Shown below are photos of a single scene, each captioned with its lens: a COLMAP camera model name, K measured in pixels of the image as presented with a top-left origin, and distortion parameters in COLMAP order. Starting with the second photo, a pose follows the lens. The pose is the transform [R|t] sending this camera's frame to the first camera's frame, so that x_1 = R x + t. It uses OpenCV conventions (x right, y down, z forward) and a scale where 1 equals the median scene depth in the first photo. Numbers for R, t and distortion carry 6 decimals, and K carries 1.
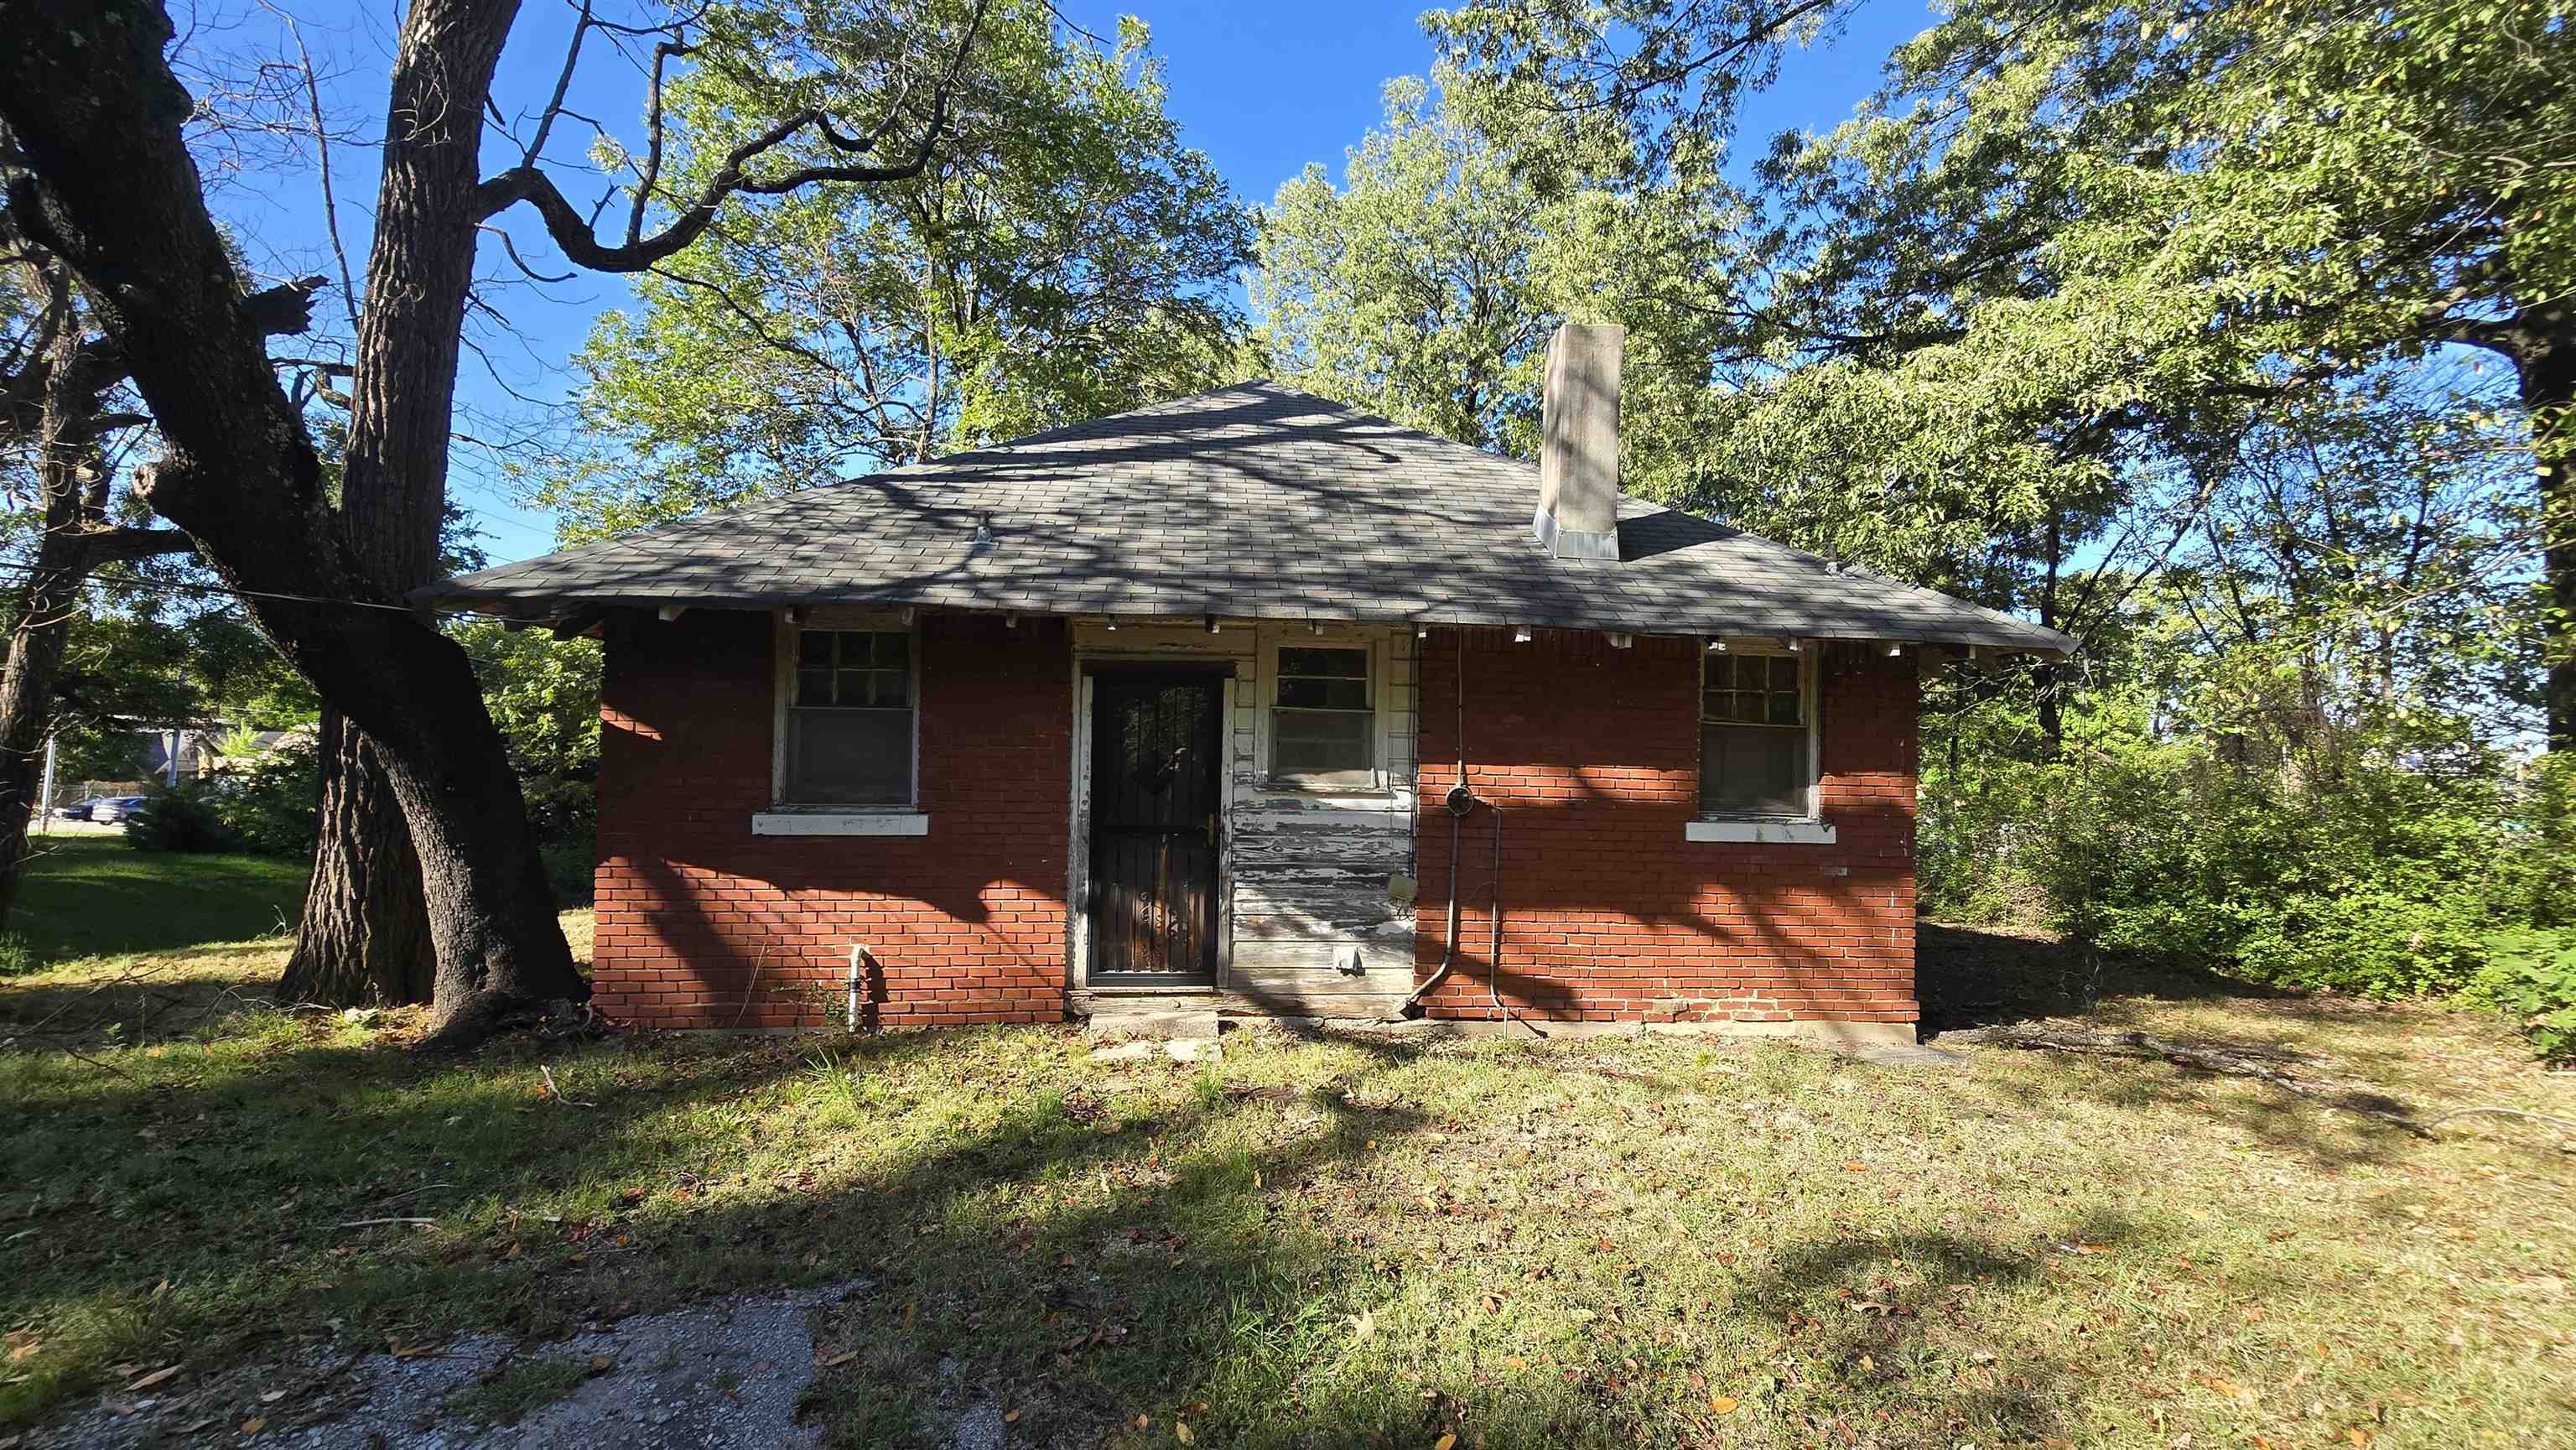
lens RADIAL K [[1064.1, 0, 1285.0], [0, 1064.1, 747.6], [0, 0, 1]] dist [-0.005920, 0.002677]
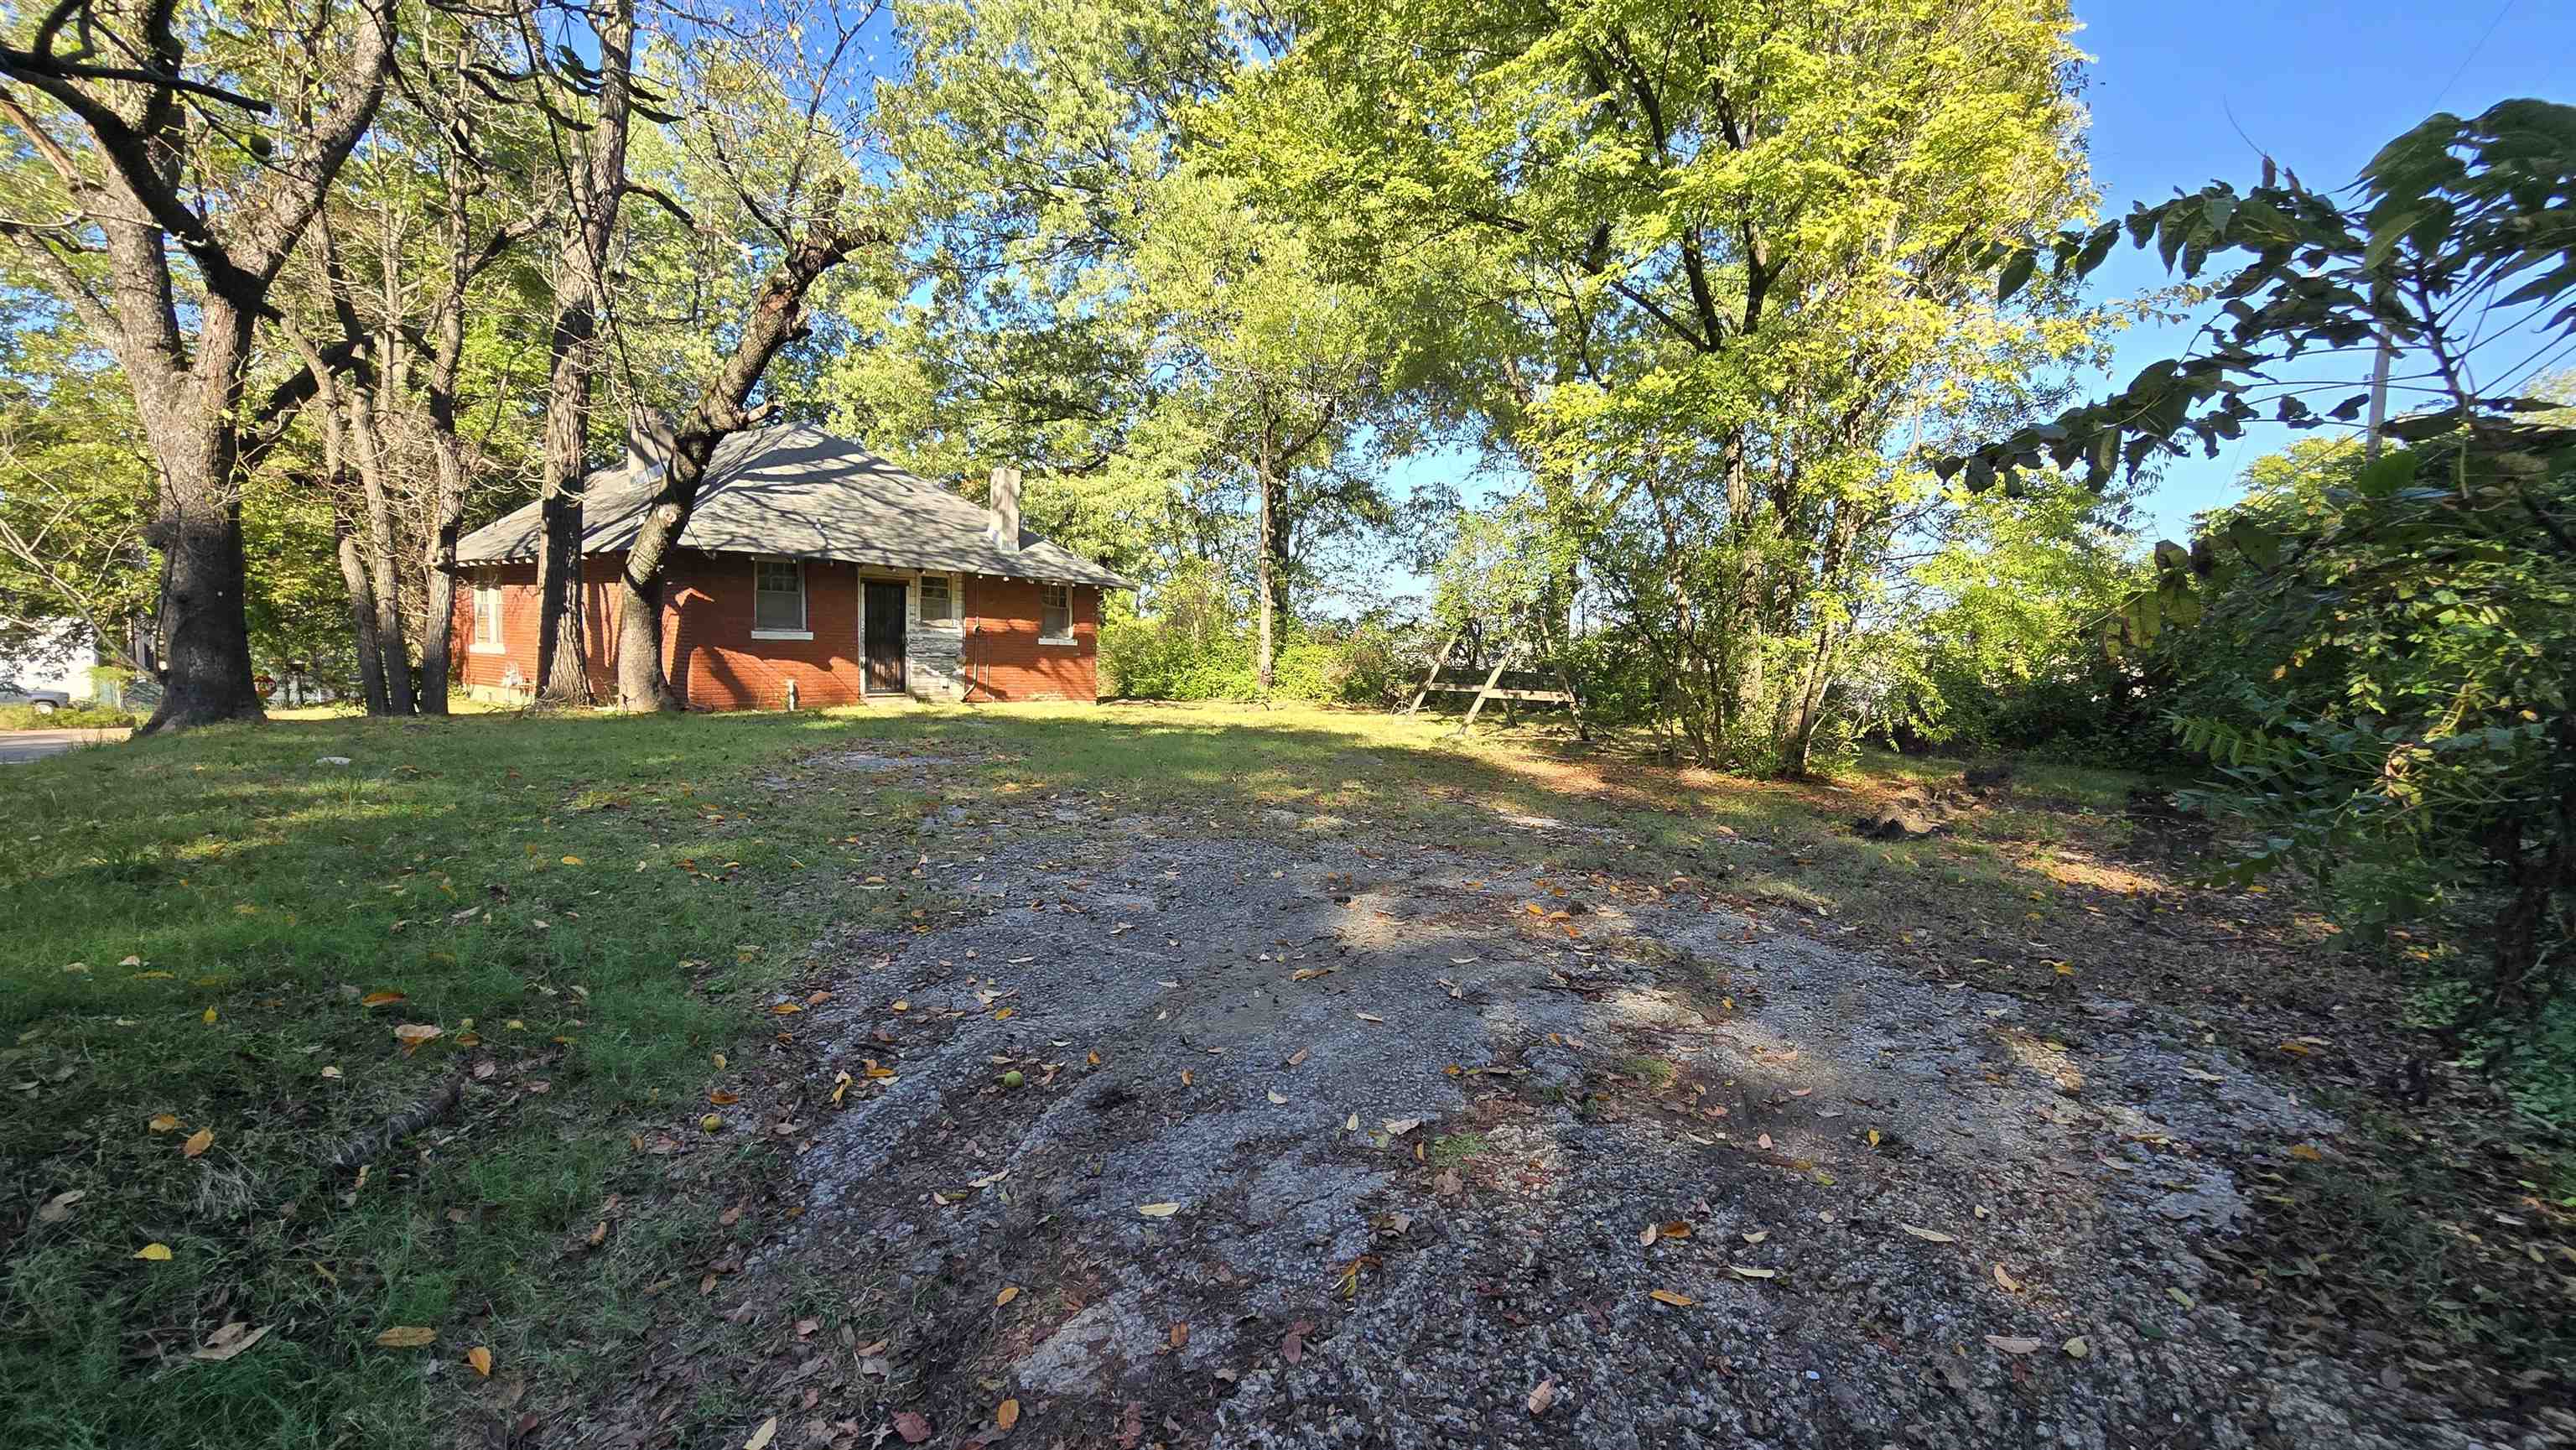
lens RADIAL K [[1064.1, 0, 1280.4], [0, 1064.1, 731.6], [0, 0, 1]] dist [-0.005920, 0.002677]
pose [[0.662360, -0.057899, 0.746945, -1.530545], [-0.031331, 0.993996, 0.104832, -0.006623], [-0.748530, -0.092839, 0.656569, -1.646399]]
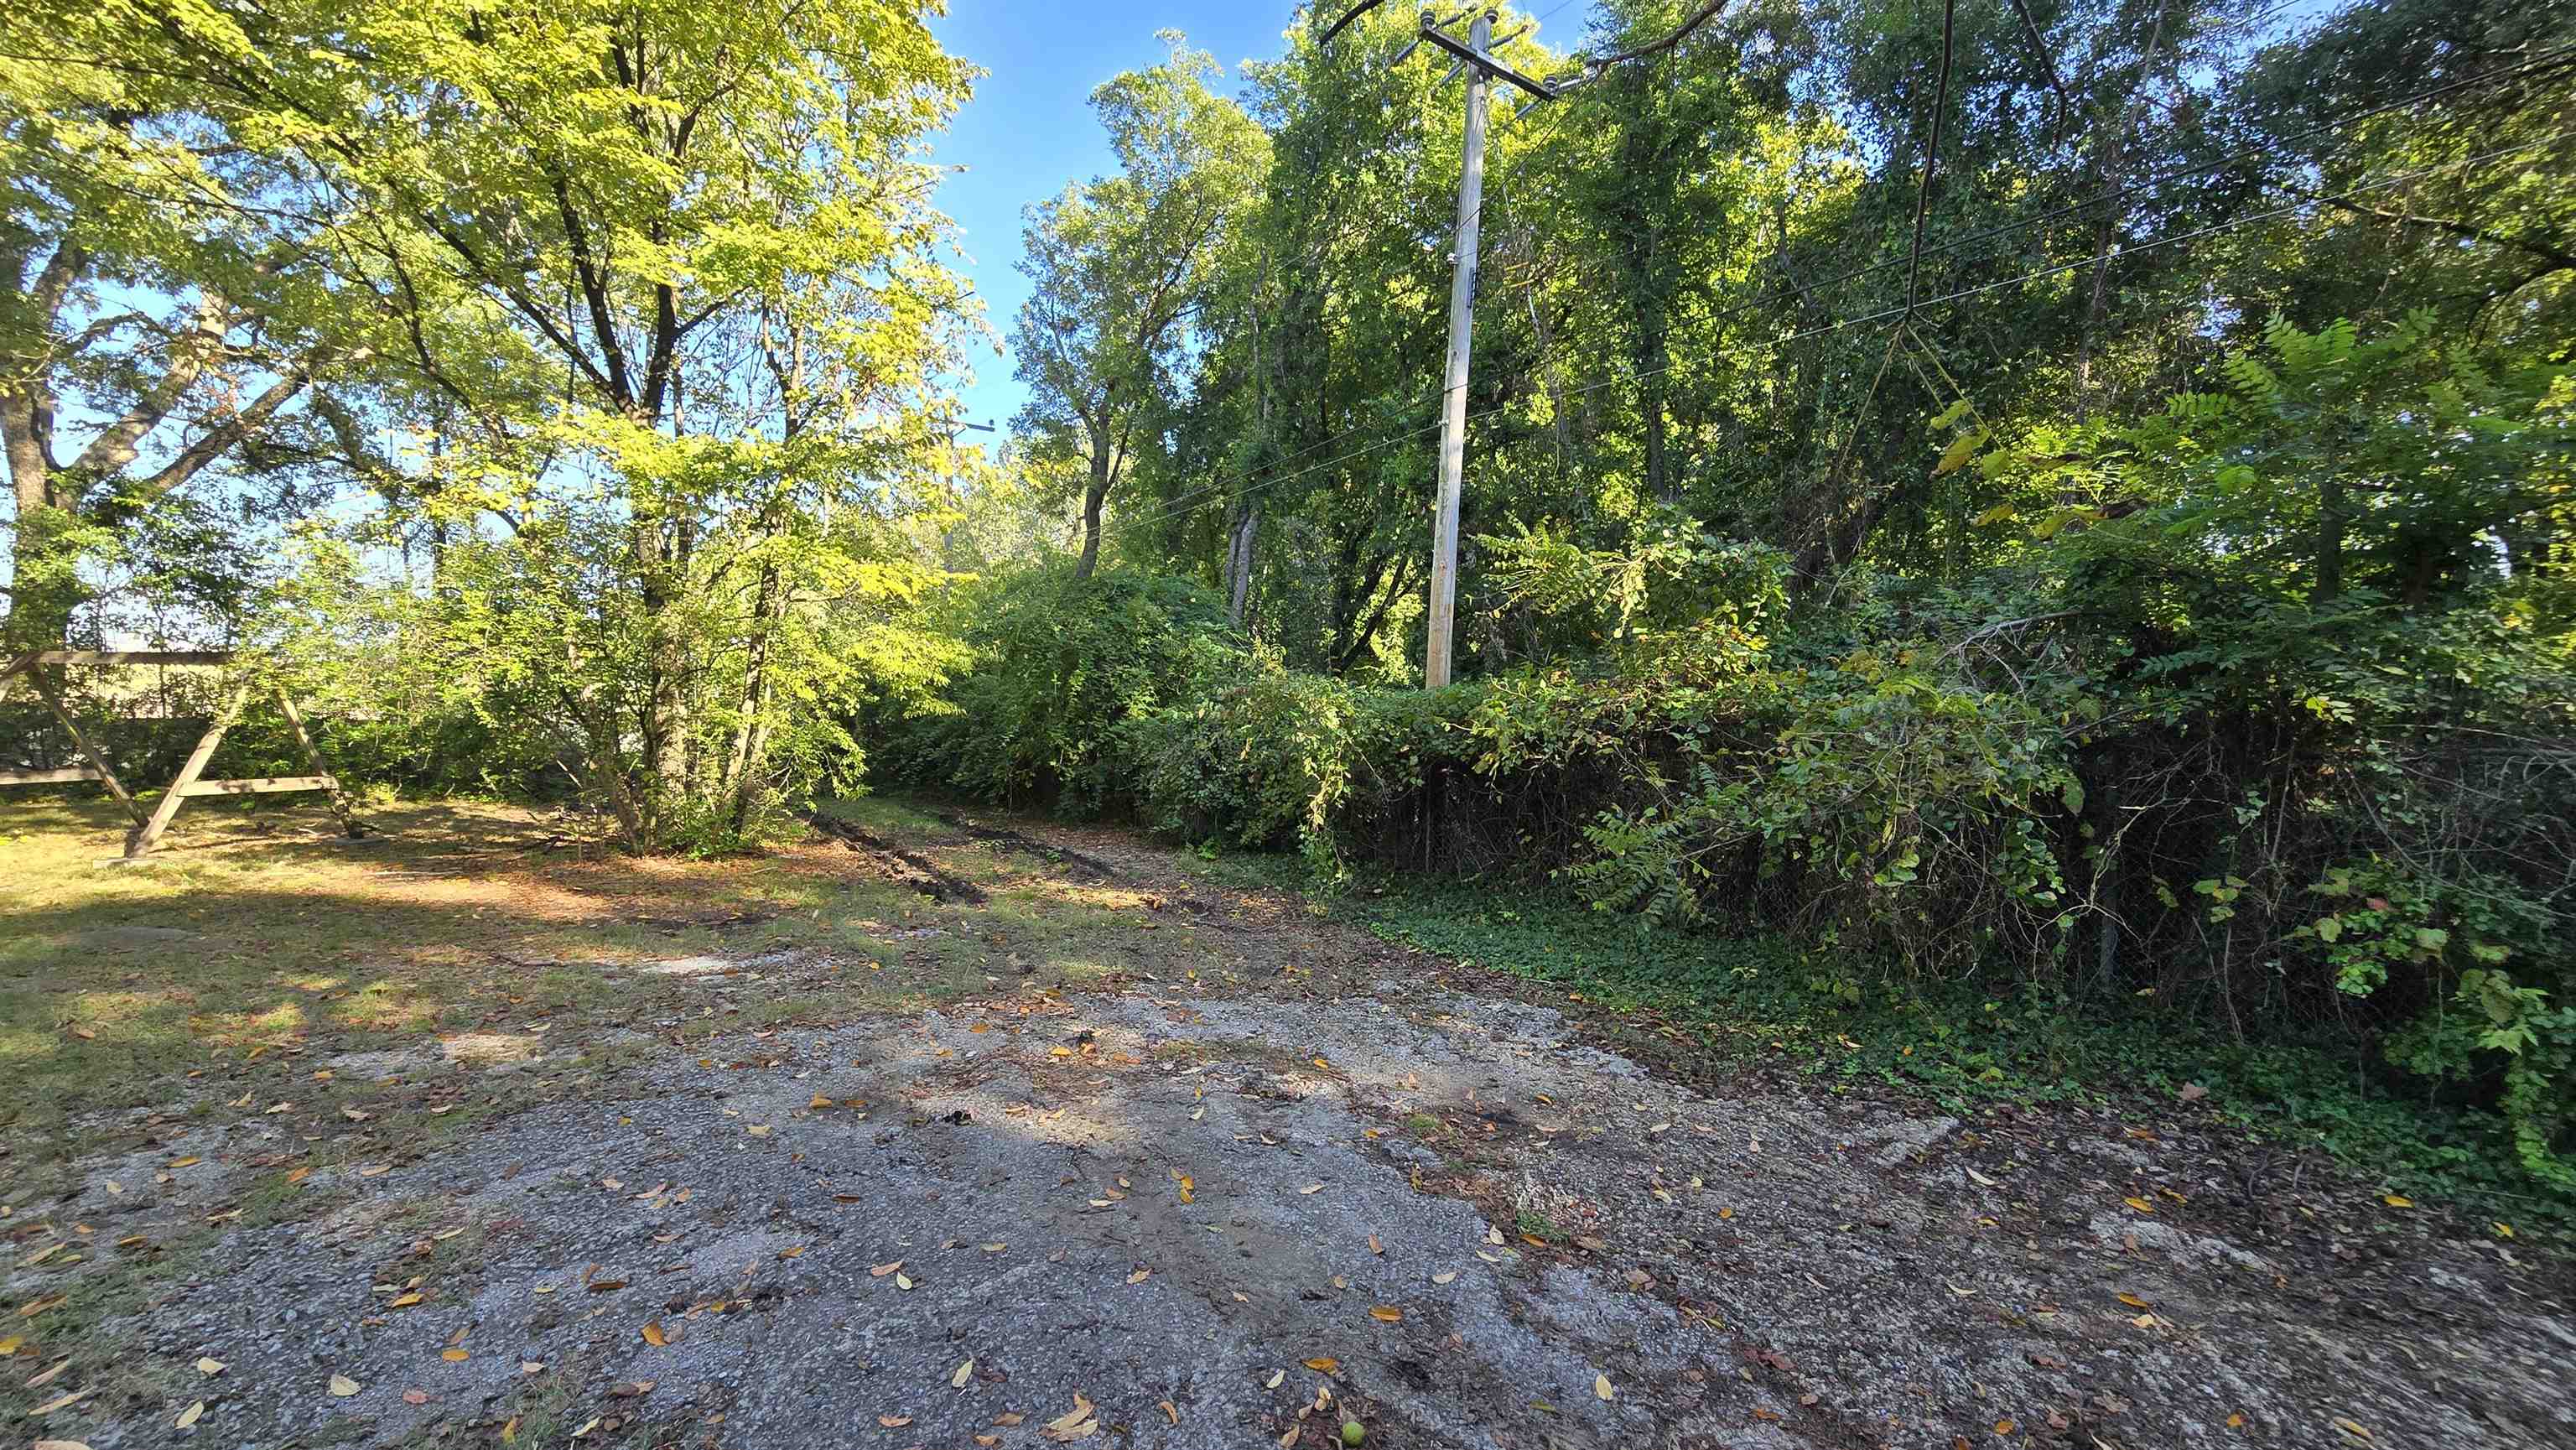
lens RADIAL K [[1064.1, 0, 1294.3], [0, 1064.1, 717.8], [0, 0, 1]] dist [-0.005920, 0.002677]
pose [[-0.499788, -0.043512, 0.865054, -1.584940], [-0.046173, 0.998656, 0.023555, -0.074035], [-0.864916, -0.028169, -0.501125, -1.026590]]
